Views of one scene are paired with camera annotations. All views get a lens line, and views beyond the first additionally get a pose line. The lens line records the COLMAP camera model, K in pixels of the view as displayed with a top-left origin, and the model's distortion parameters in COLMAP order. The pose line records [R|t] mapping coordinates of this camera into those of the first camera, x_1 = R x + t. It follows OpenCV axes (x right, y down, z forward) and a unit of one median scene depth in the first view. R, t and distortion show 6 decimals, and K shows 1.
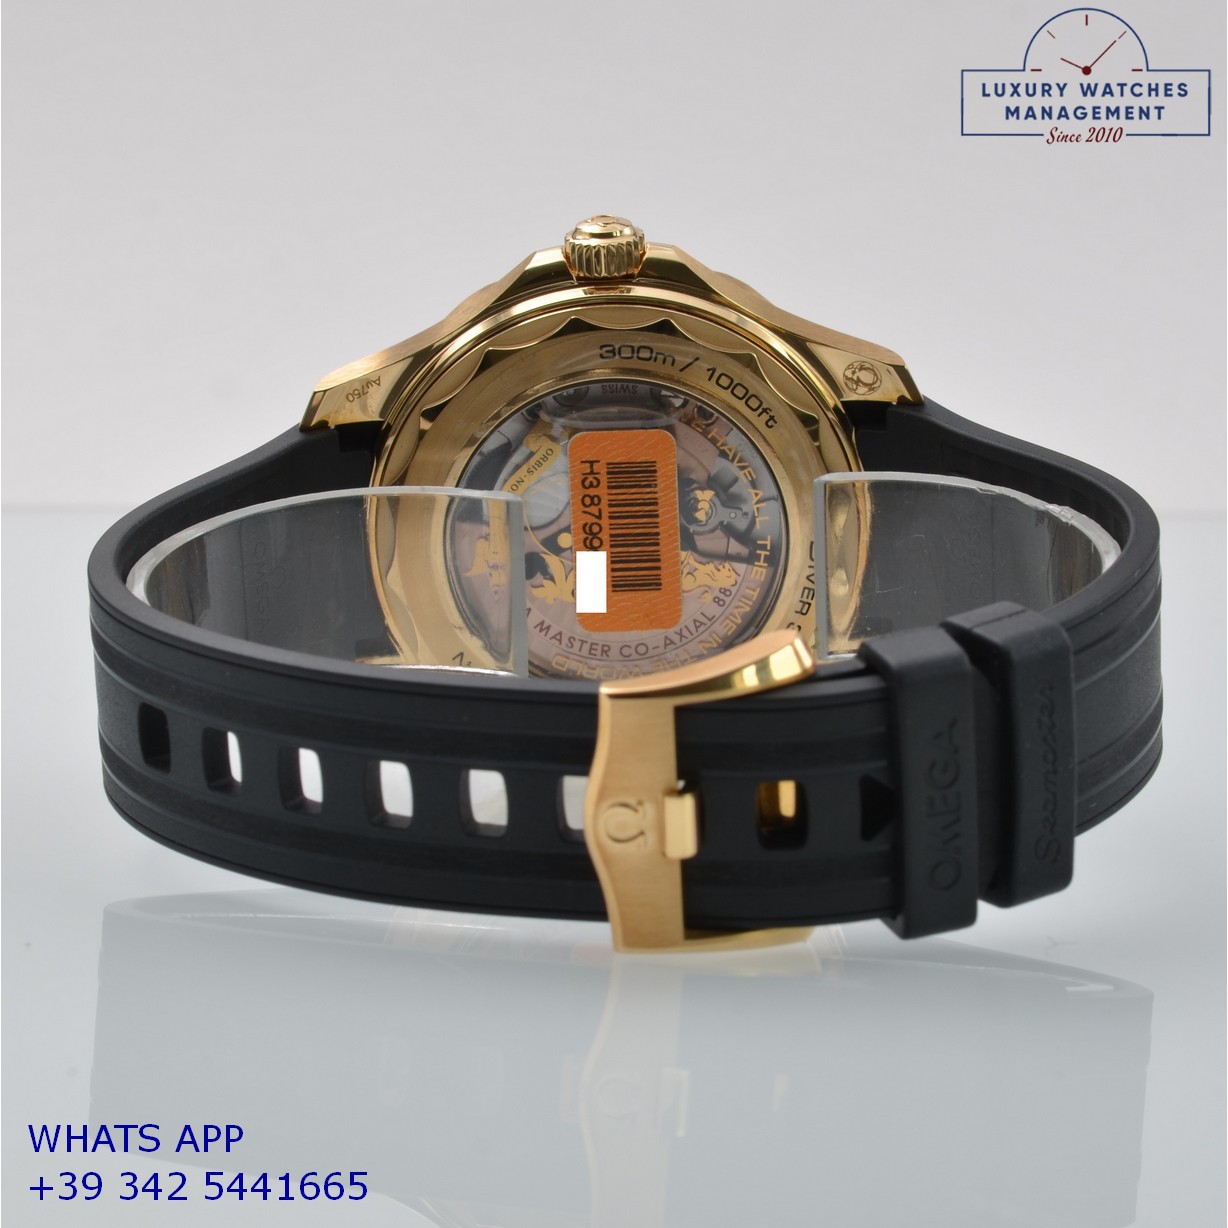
lens RADIAL K [[5938.0, 0, 616.5], [0, 5938.0, 620.2], [0, 0, 1]] dist [-0.660540, 0.000000]
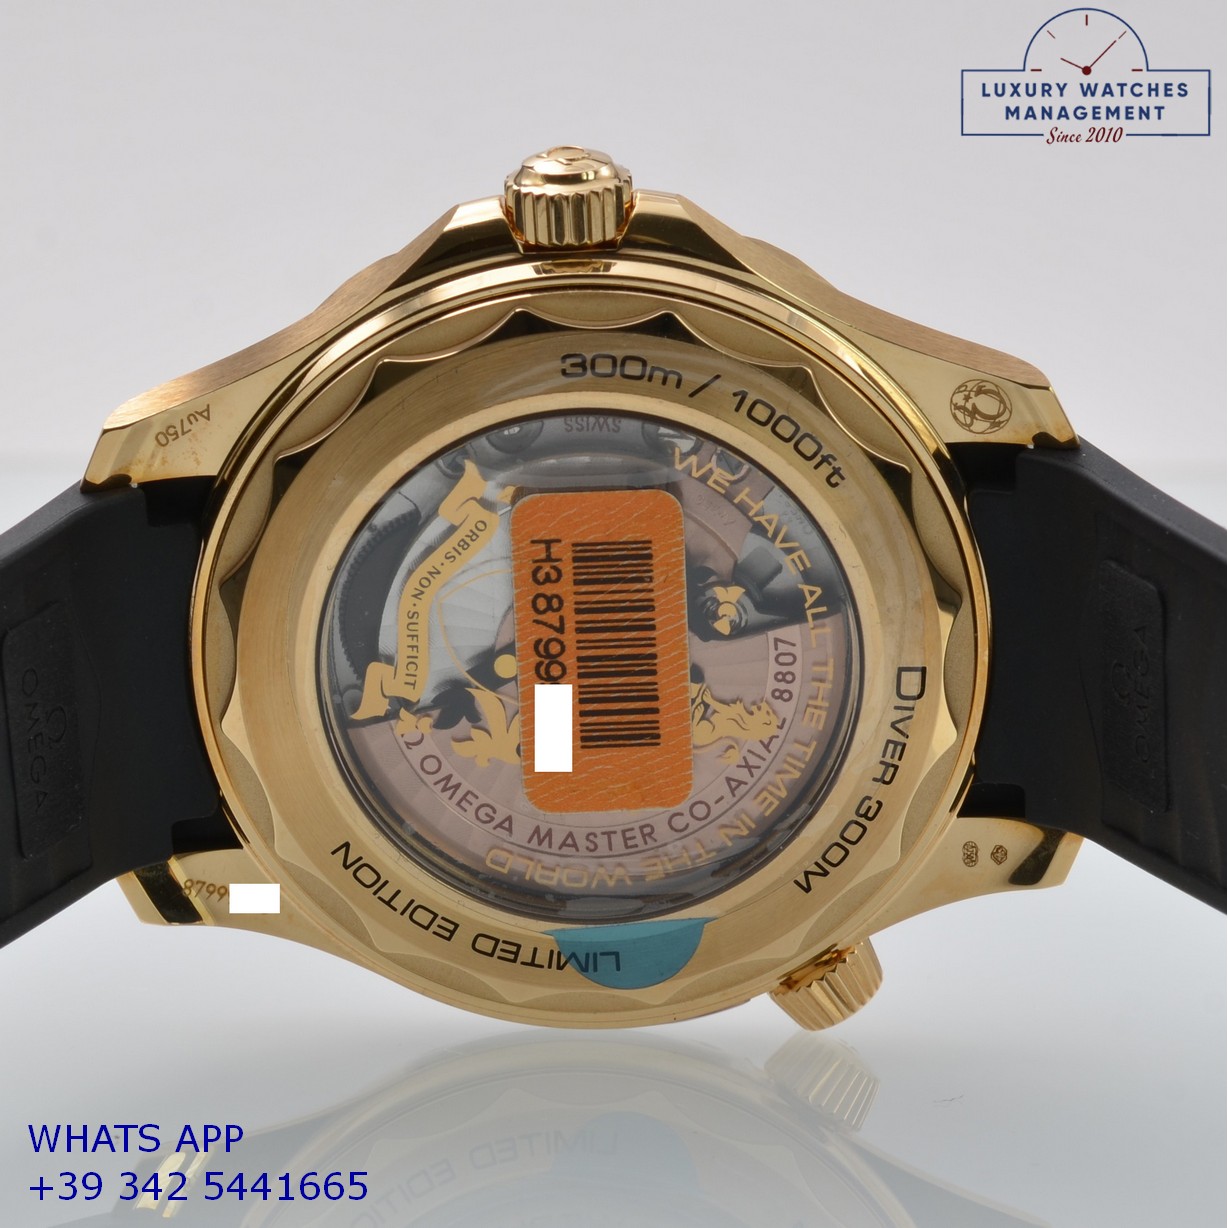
lens RADIAL K [[5938.0, 0, 612.0], [0, 5938.0, 608.1], [0, 0, 1]] dist [-0.660540, 0.000000]
pose [[0.999962, -0.001570, 0.008587, -0.002829], [0.001506, 0.999971, 0.007471, -0.024285], [-0.008599, -0.007458, 0.999935, 0.374672]]
